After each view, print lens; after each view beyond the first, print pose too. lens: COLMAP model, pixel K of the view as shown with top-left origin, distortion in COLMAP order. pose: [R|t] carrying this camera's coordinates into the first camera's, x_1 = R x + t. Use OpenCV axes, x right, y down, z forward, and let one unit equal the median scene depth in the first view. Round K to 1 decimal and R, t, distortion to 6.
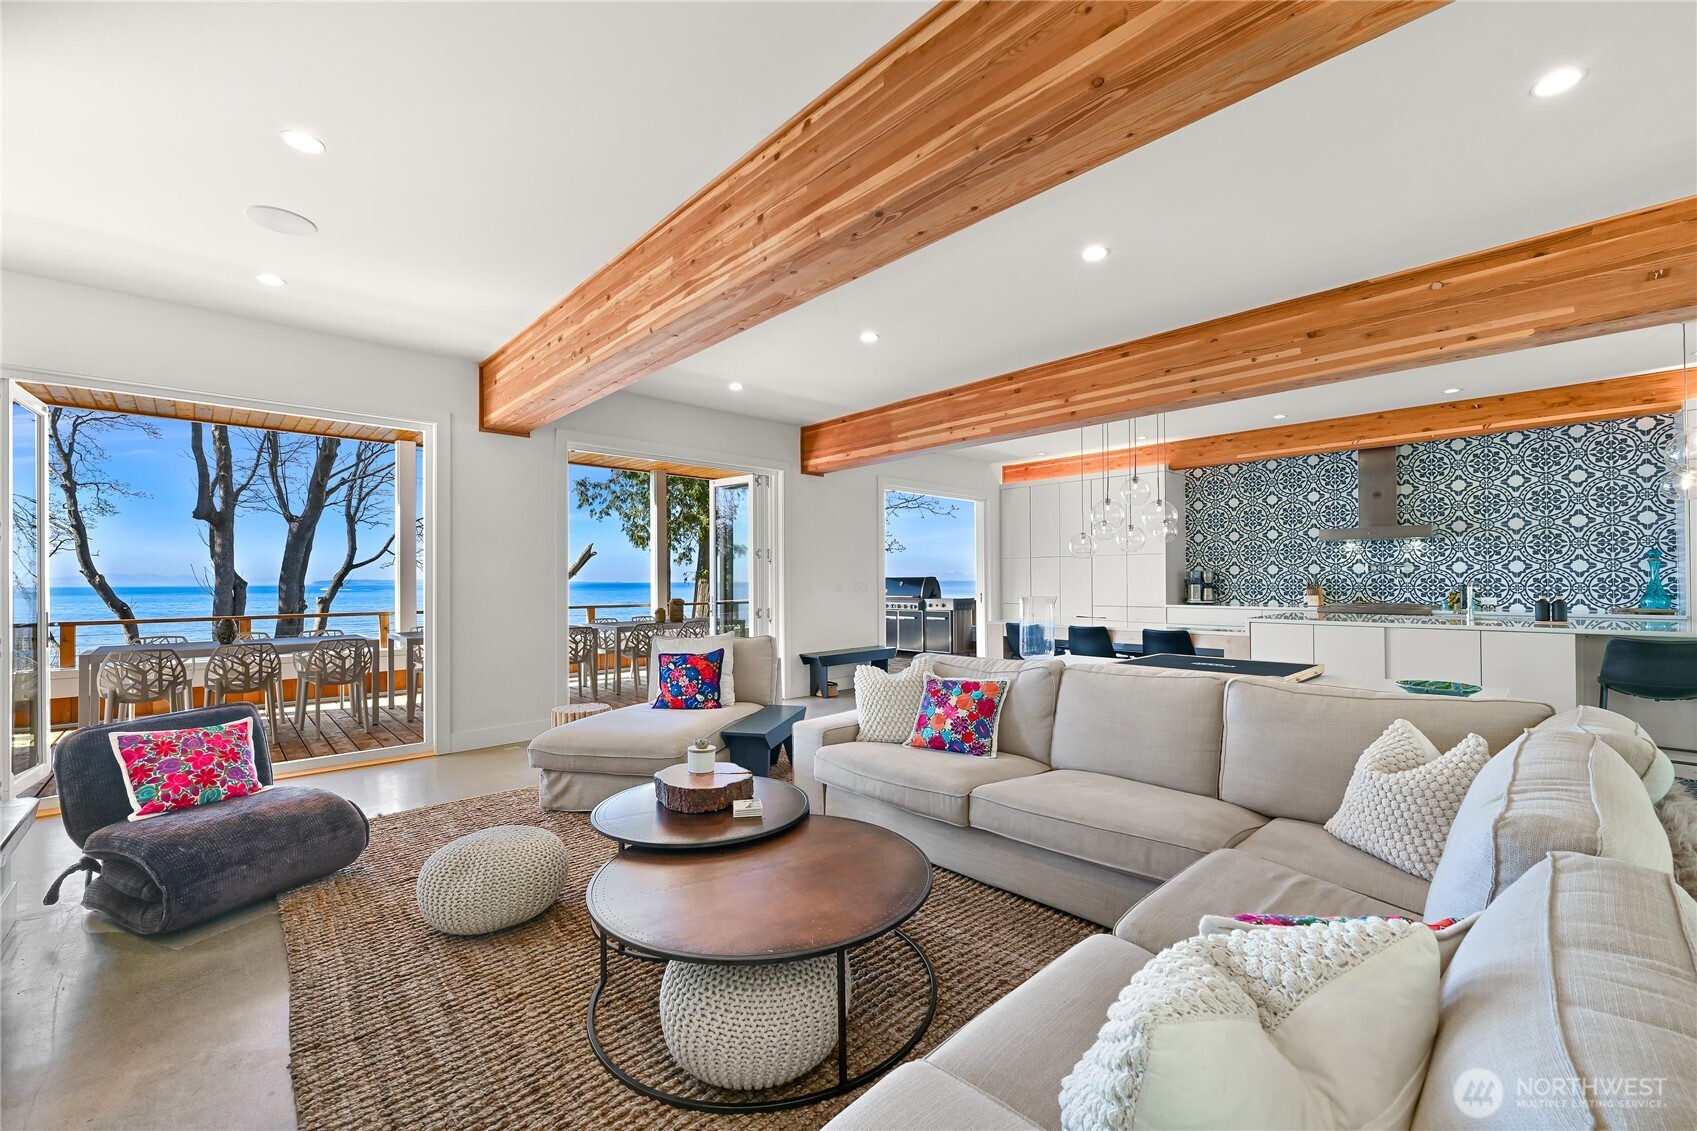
lens RADIAL K [[684.8, 0, 839.2], [0, 684.8, 572.5], [0, 0, 1]] dist [-0.002295, 0.000735]
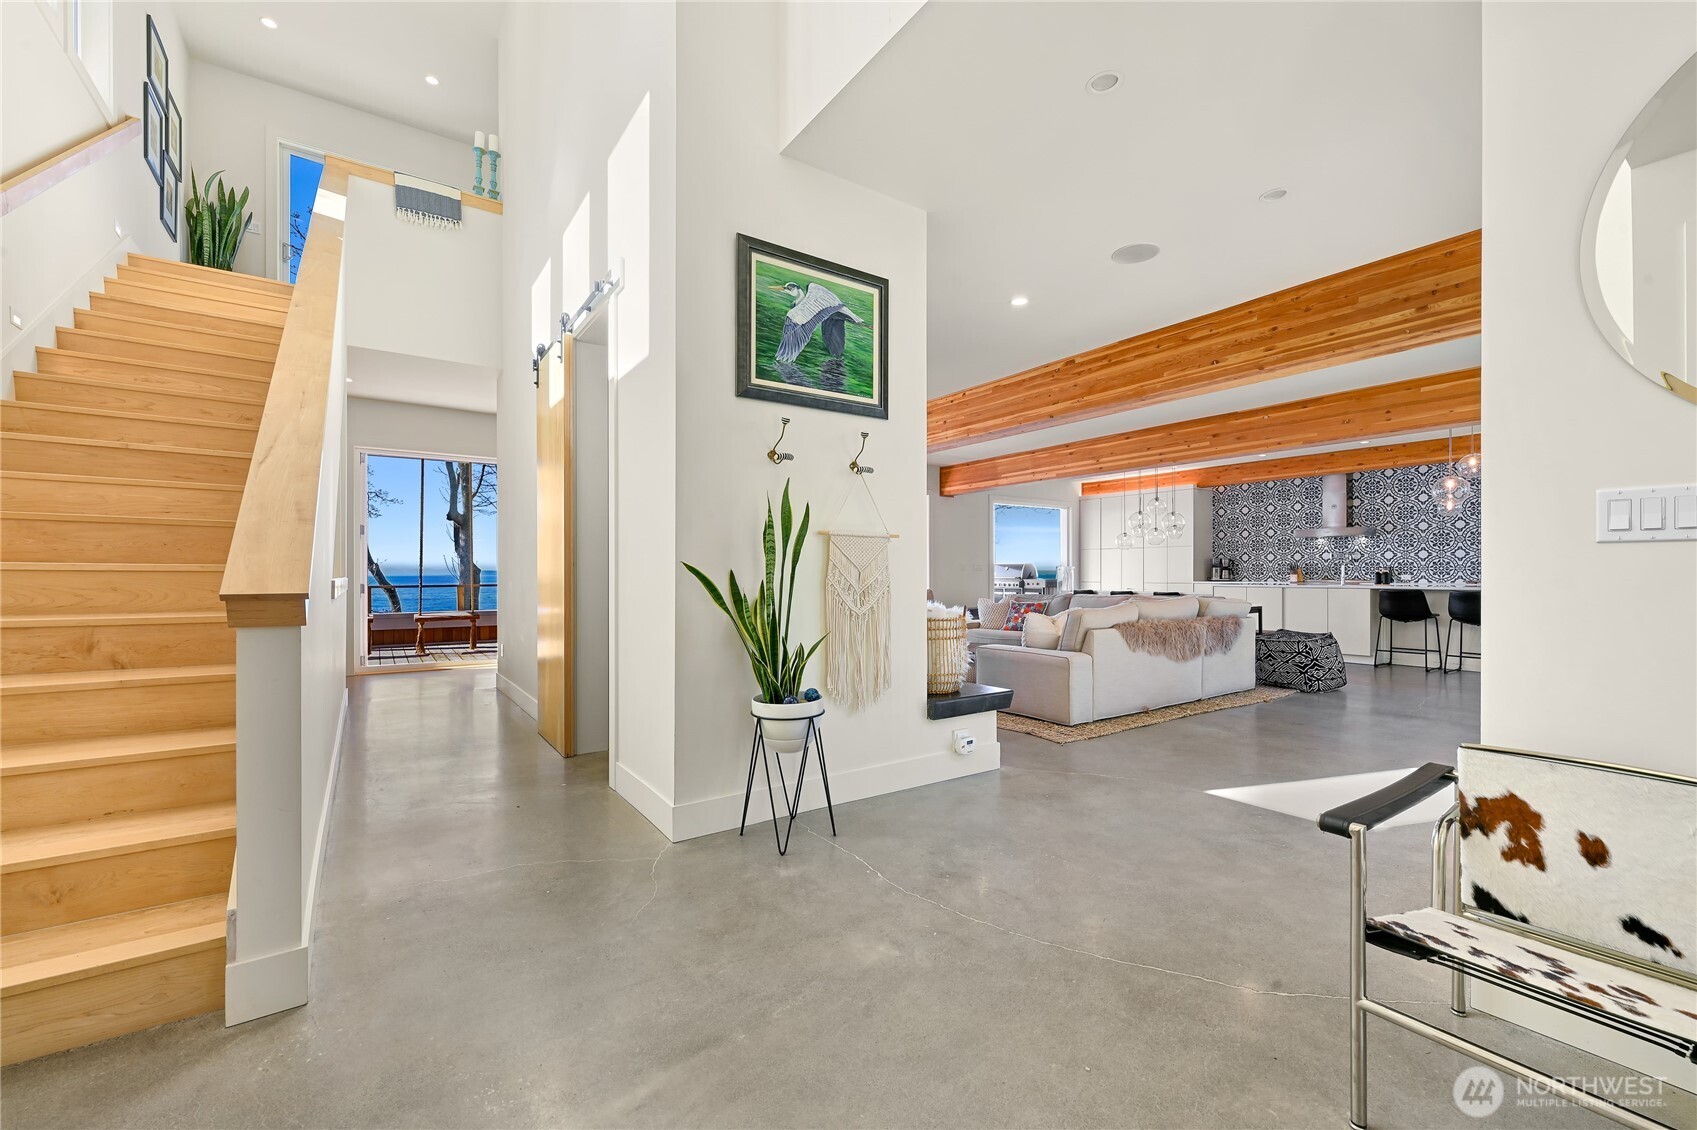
lens RADIAL K [[684.8, 0, 835.1], [0, 684.8, 567.0], [0, 0, 1]] dist [-0.002295, 0.000735]
pose [[0.986468, 0.002492, -0.163937, -0.029687], [-0.001895, 0.999991, 0.003793, 0.011836], [0.163945, -0.003431, 0.986464, -0.521488]]
